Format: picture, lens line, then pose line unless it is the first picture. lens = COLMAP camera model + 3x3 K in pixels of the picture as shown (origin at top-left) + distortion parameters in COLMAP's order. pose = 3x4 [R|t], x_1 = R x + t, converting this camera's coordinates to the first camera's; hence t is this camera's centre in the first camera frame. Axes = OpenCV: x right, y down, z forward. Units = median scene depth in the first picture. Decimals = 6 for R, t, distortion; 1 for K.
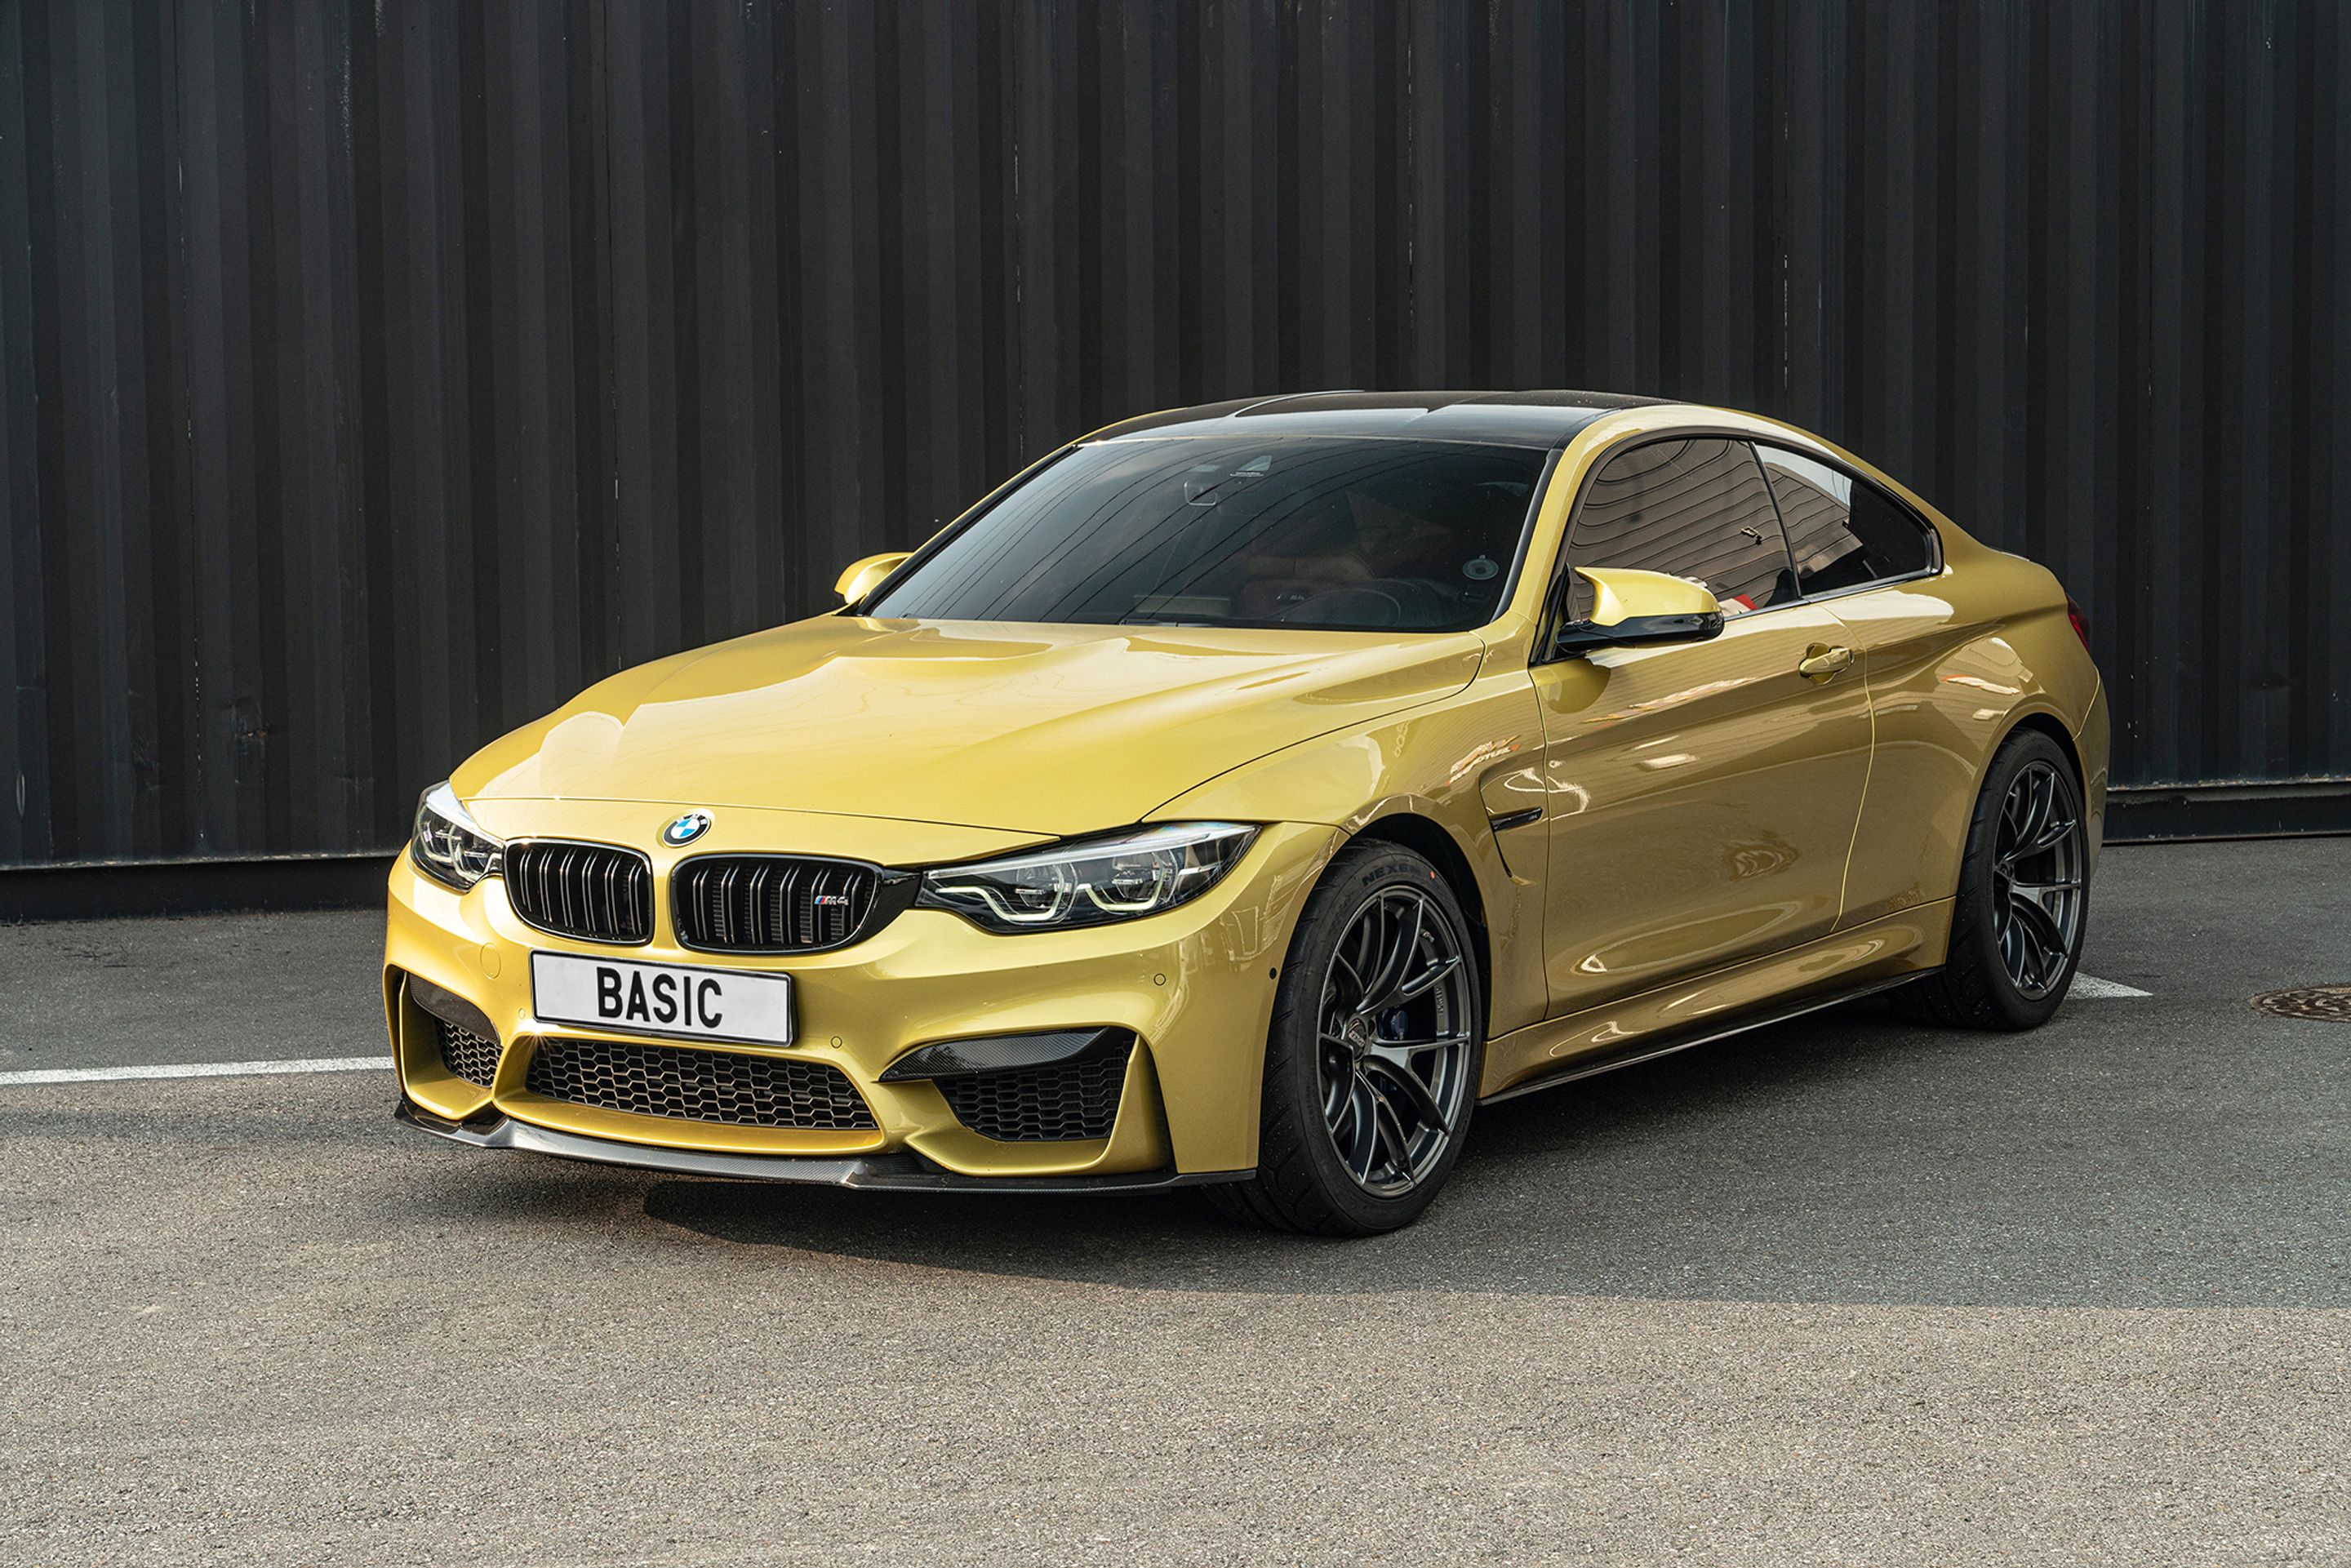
lens RADIAL K [[4712.0, 0, 1222.6], [0, 4712.0, 778.7], [0, 0, 1]] dist [0.076486, -0.257869]
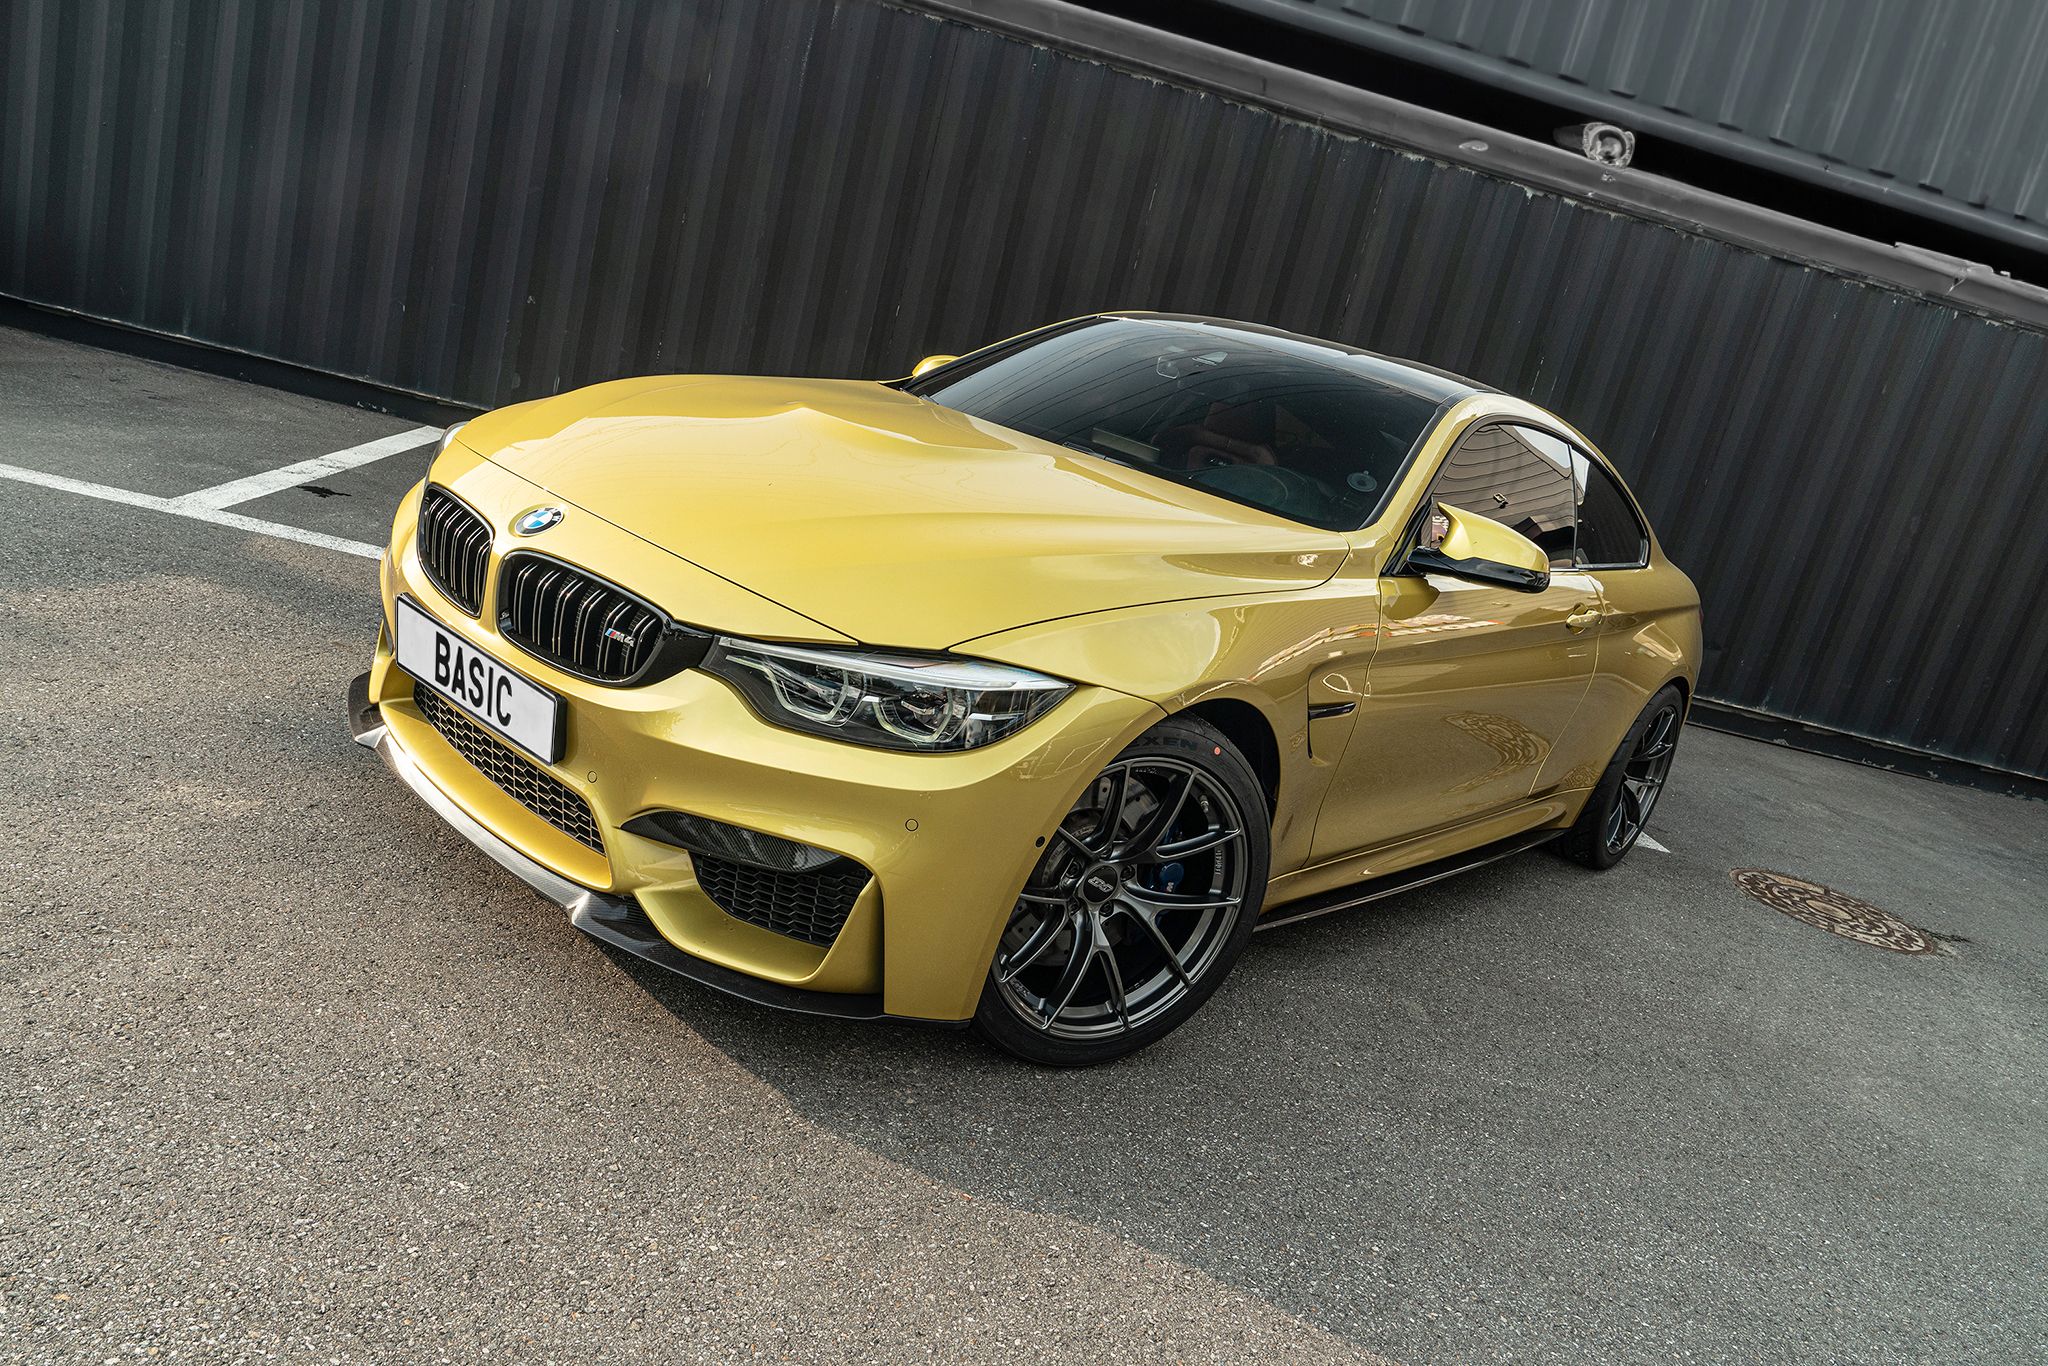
lens RADIAL K [[1369.2, 0, 1034.6], [0, 1369.2, 697.6], [0, 0, 1]] dist [-0.010825, 0.000054]
pose [[0.954071, 0.285356, -0.091214, 0.025345], [-0.268562, 0.949599, 0.161666, -0.029148], [0.132749, -0.129744, 0.982621, 0.718018]]
